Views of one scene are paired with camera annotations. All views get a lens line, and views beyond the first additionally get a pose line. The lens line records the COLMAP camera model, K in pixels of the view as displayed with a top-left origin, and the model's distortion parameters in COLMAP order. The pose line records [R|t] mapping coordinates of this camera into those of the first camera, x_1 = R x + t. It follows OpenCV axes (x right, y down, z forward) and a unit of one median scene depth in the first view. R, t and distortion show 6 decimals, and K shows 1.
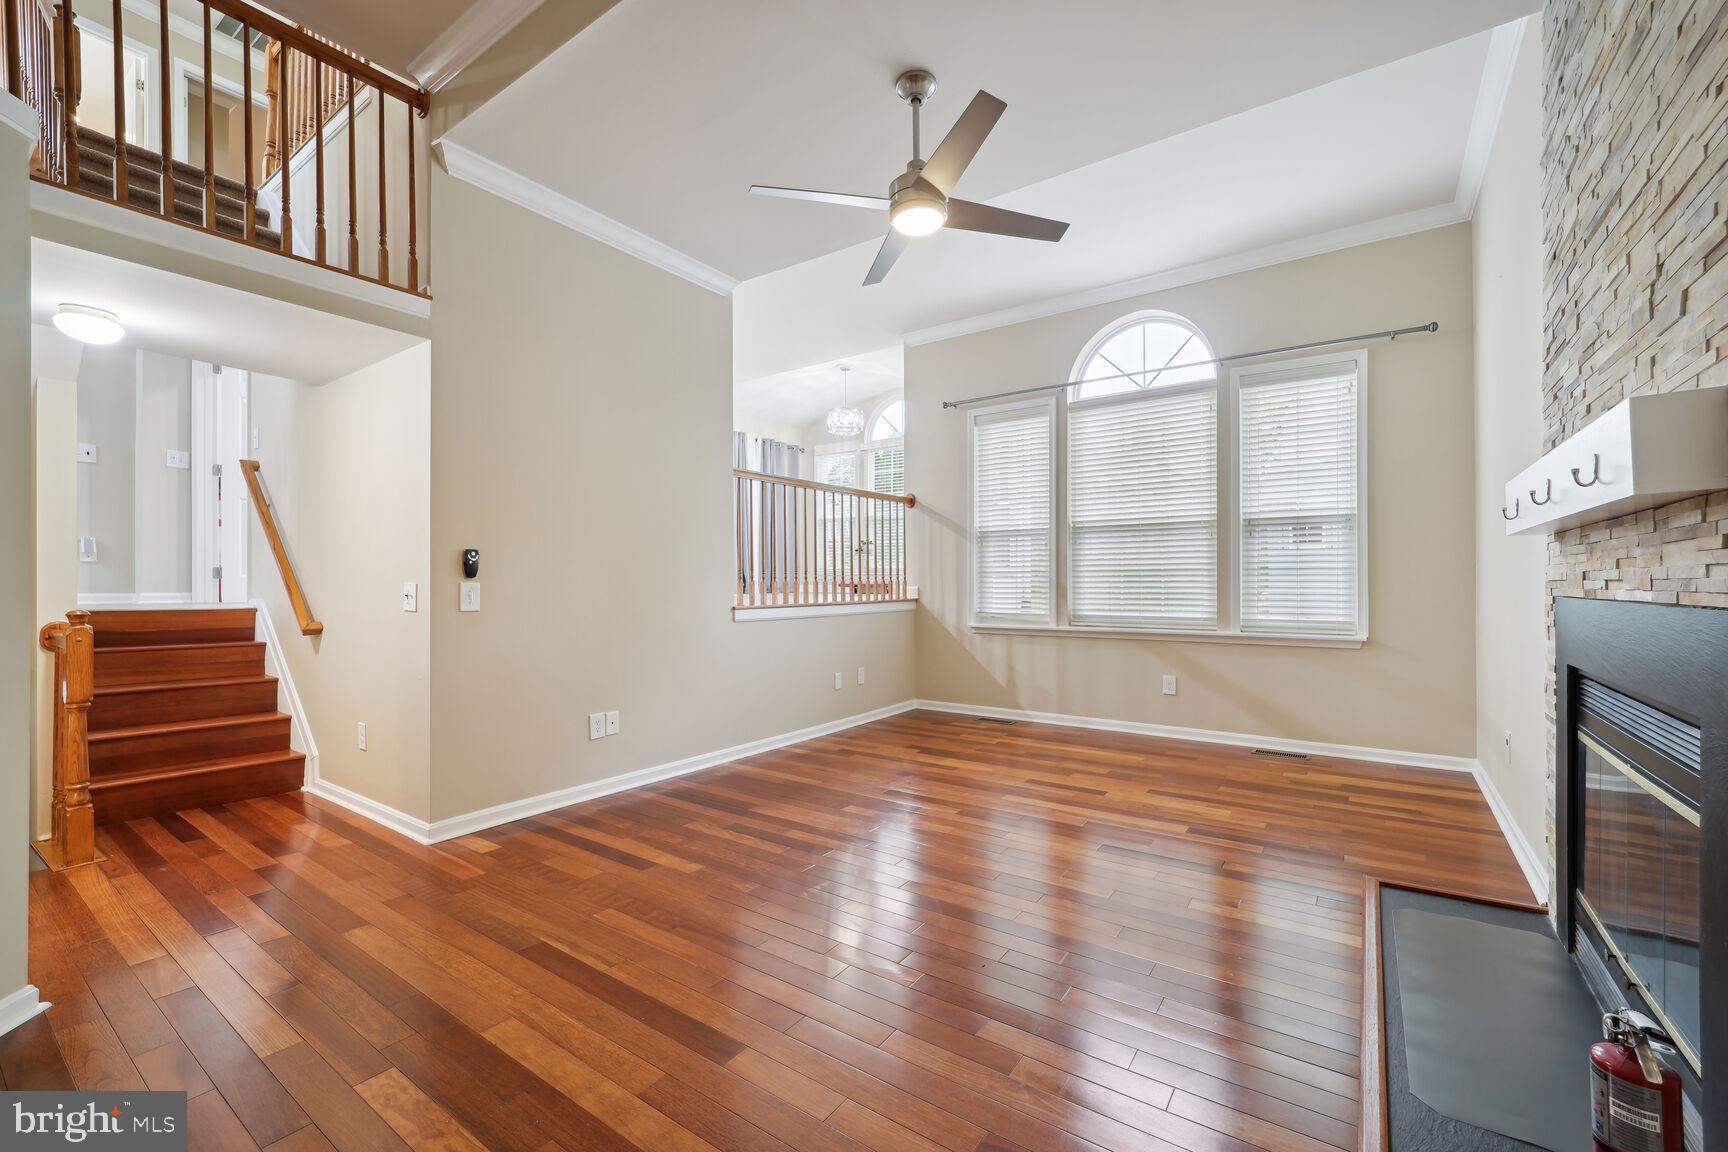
lens RADIAL K [[701.4, 0, 875.2], [0, 701.4, 585.5], [0, 0, 1]] dist [-0.003921, -0.001145]
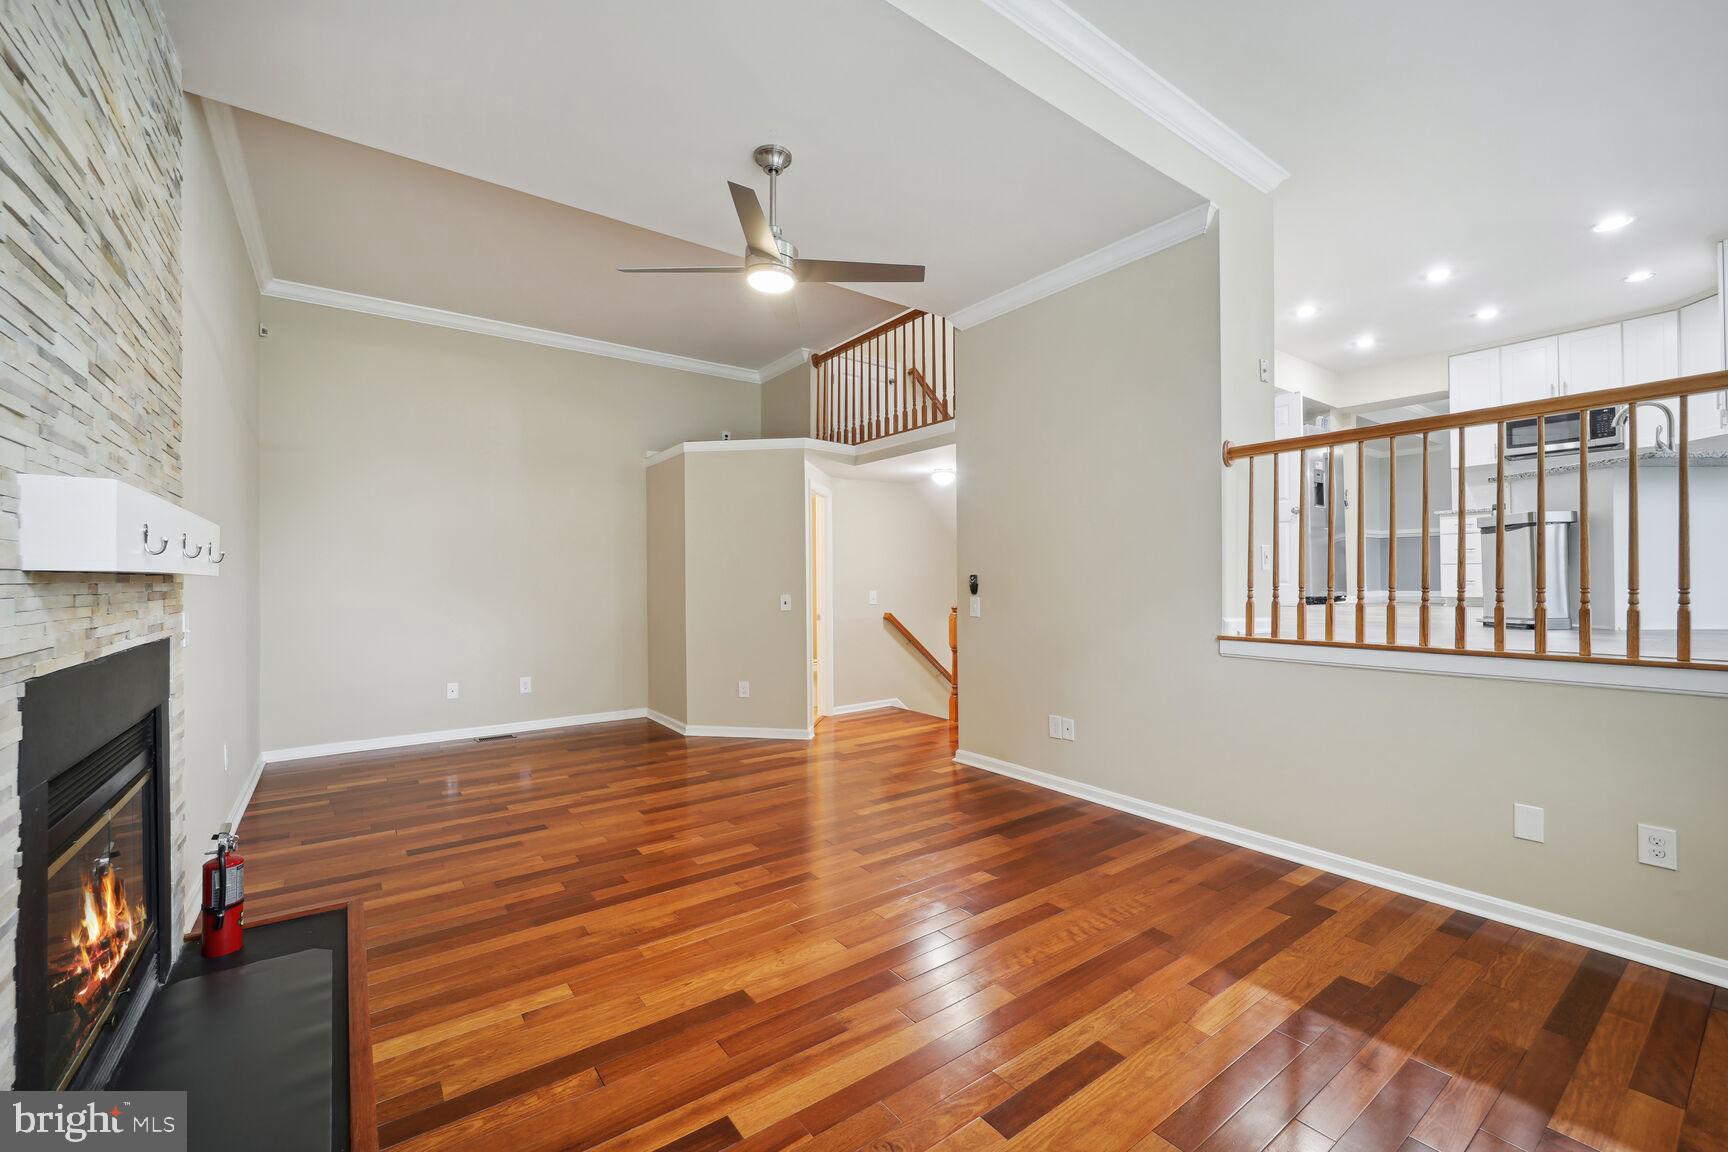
lens RADIAL K [[701.4, 0, 863.6], [0, 701.4, 578.8], [0, 0, 1]] dist [-0.003921, -0.001145]
pose [[-0.328226, 0.004113, -0.944590, 0.750602], [0.015016, 0.999887, -0.000864, -0.037901], [0.944480, -0.014468, -0.328251, 1.066008]]
